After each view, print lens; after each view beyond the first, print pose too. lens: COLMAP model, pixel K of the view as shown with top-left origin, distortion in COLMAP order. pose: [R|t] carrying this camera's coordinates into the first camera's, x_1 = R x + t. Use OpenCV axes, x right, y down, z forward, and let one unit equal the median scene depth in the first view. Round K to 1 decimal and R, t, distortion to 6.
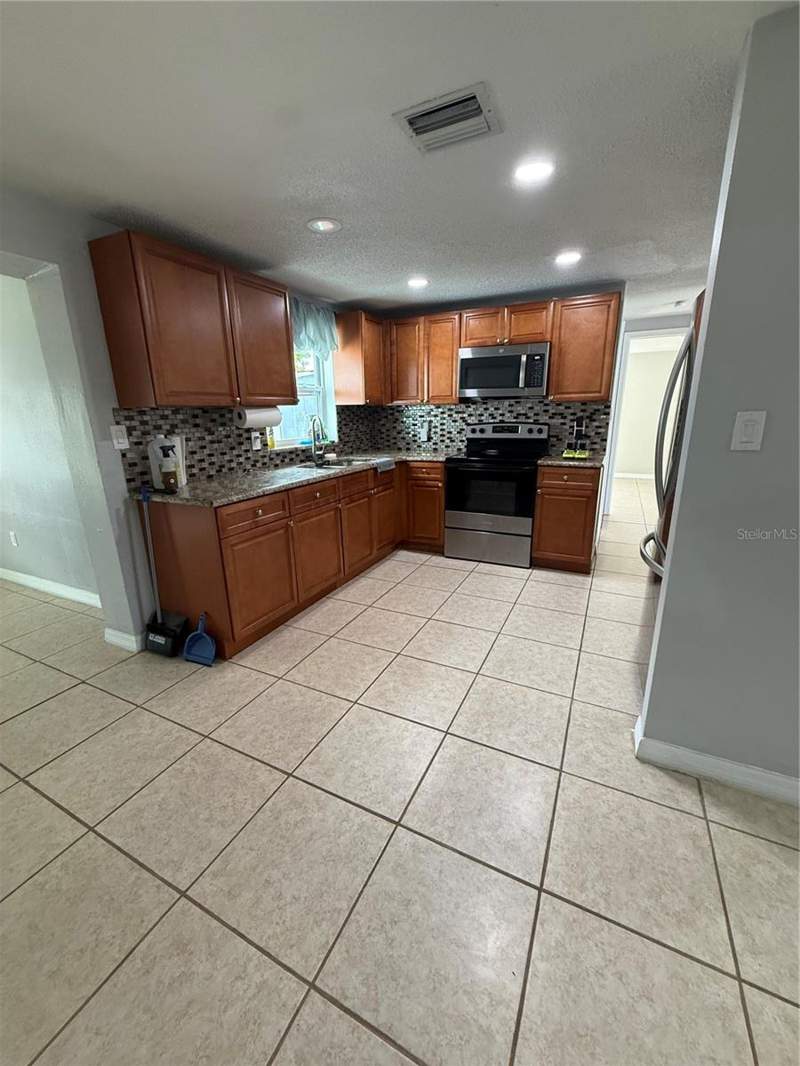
lens RADIAL K [[432.7, 0, 400.0], [0, 432.7, 533.0], [0, 0, 1]] dist [-0.001124, -0.000102]
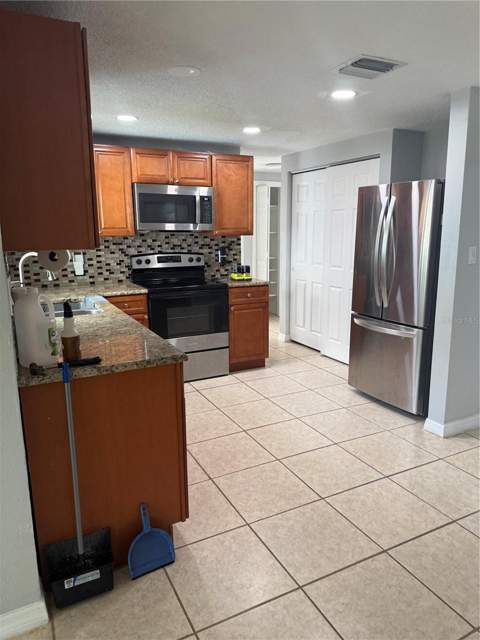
lens RADIAL K [[452.9, 0, 240.0], [0, 452.9, 320.0], [0, 0, 1]] dist [0.009195, -0.005644]
pose [[0.586469, -0.143441, 0.797169, -0.615558], [0.216992, 0.976042, 0.015989, -0.072839], [-0.780365, 0.163602, 0.603544, 0.206267]]
